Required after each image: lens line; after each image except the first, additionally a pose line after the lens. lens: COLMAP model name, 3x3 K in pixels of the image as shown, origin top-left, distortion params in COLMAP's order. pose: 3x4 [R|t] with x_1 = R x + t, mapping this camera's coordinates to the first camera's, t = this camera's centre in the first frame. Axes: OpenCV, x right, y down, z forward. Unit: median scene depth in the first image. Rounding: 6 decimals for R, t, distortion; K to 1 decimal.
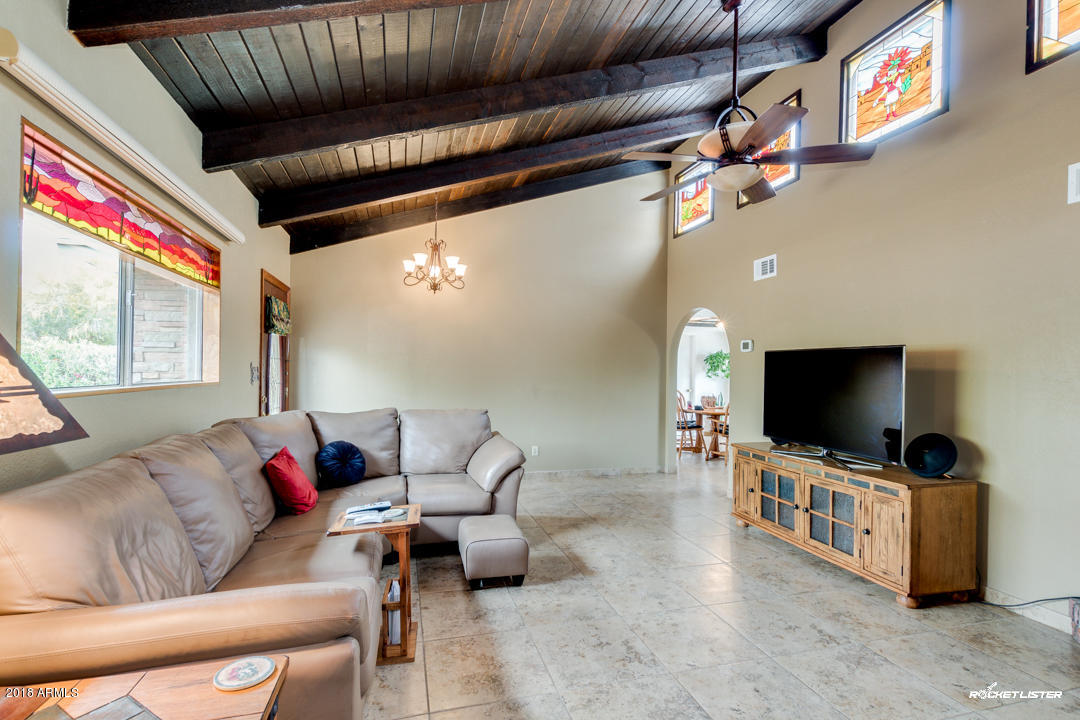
lens RADIAL K [[499.7, 0, 541.4], [0, 499.7, 365.6], [0, 0, 1]] dist [0.003773, -0.002215]
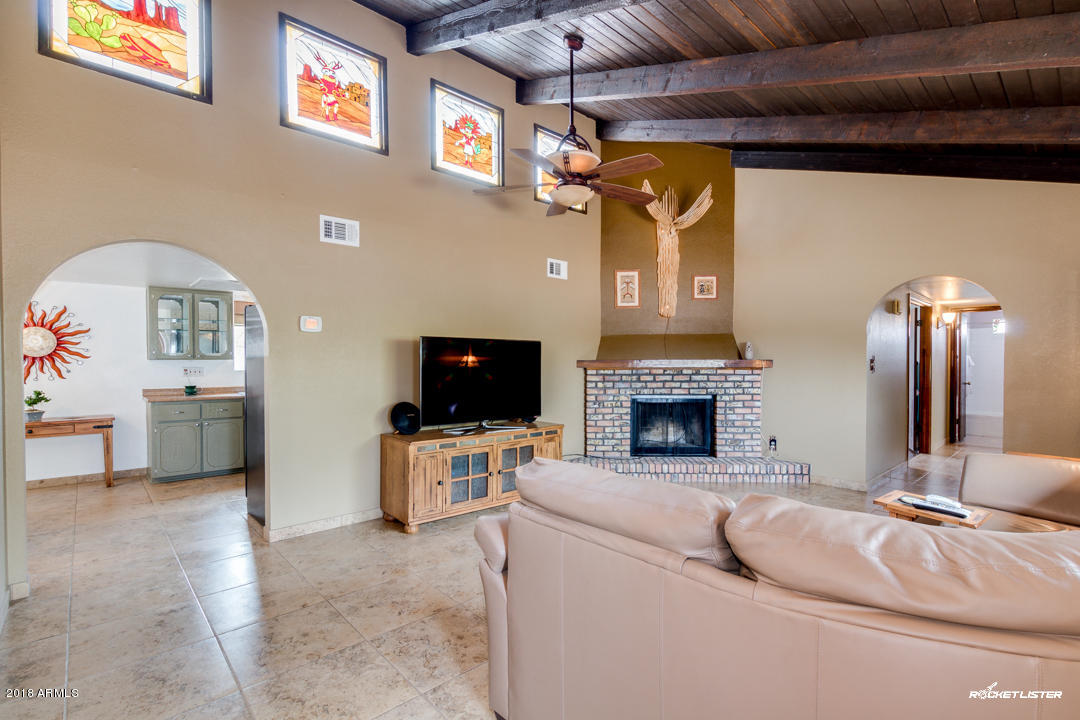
lens RADIAL K [[499.7, 0, 539.4], [0, 499.7, 364.7], [0, 0, 1]] dist [0.003773, -0.002215]
pose [[-0.451914, -0.021288, 0.891807, -0.575863], [-0.013442, 0.999764, 0.017053, 0.006147], [-0.891960, -0.004281, -0.452094, 1.432506]]
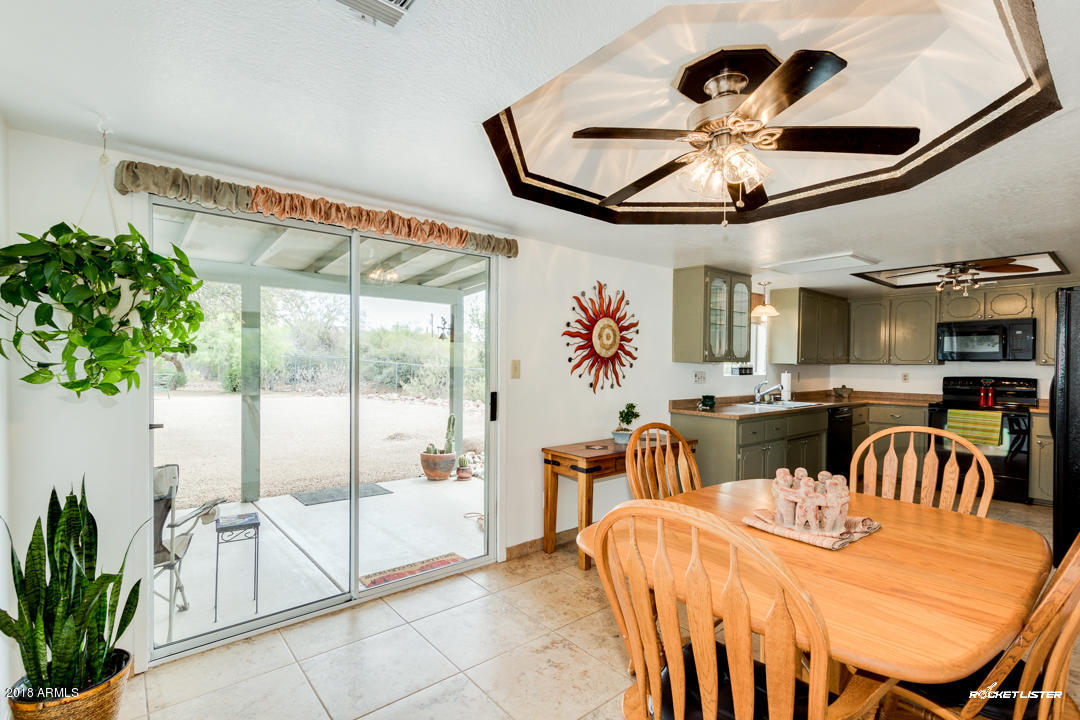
lens RADIAL K [[499.7, 0, 538.8], [0, 499.7, 369.5], [0, 0, 1]] dist [0.003773, -0.002215]
pose [[-0.412409, -0.035680, 0.910300, 0.411746], [-0.024196, 0.999309, 0.028207, 0.025721], [-0.910678, -0.010393, -0.412987, 2.619570]]
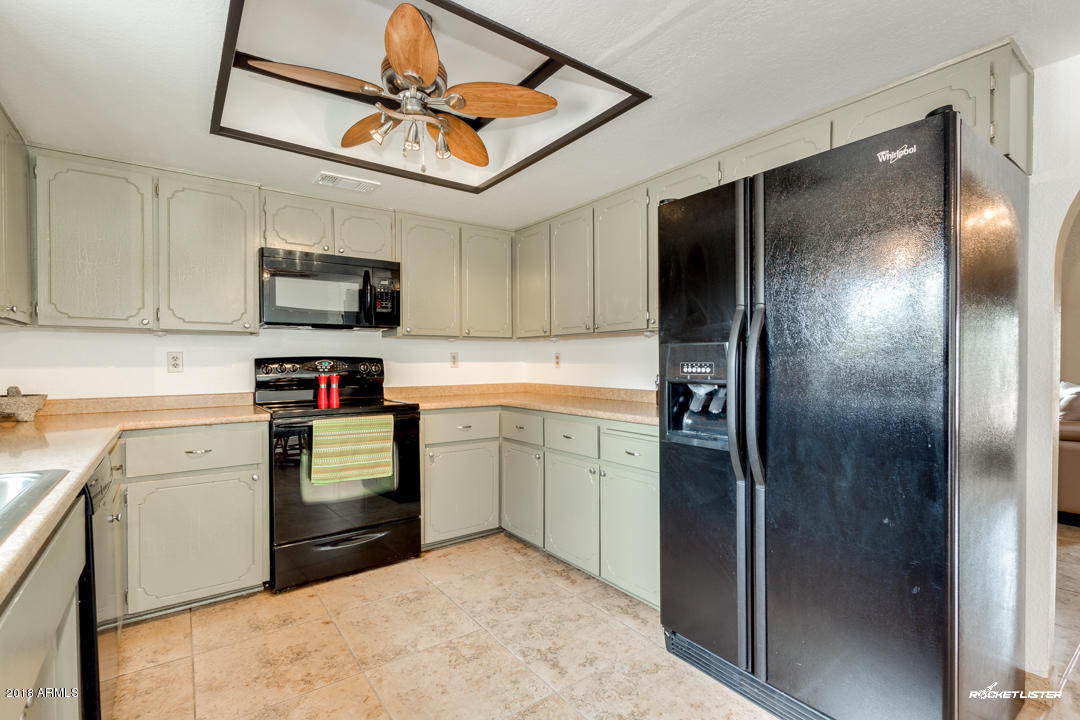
lens RADIAL K [[499.7, 0, 544.1], [0, 499.7, 363.8], [0, 0, 1]] dist [0.003773, -0.002215]
pose [[-0.927832, -0.010489, -0.372850, 1.178415], [-0.010049, 0.999945, -0.003124, 0.069309], [0.372862, 0.000849, -0.927886, 1.750022]]
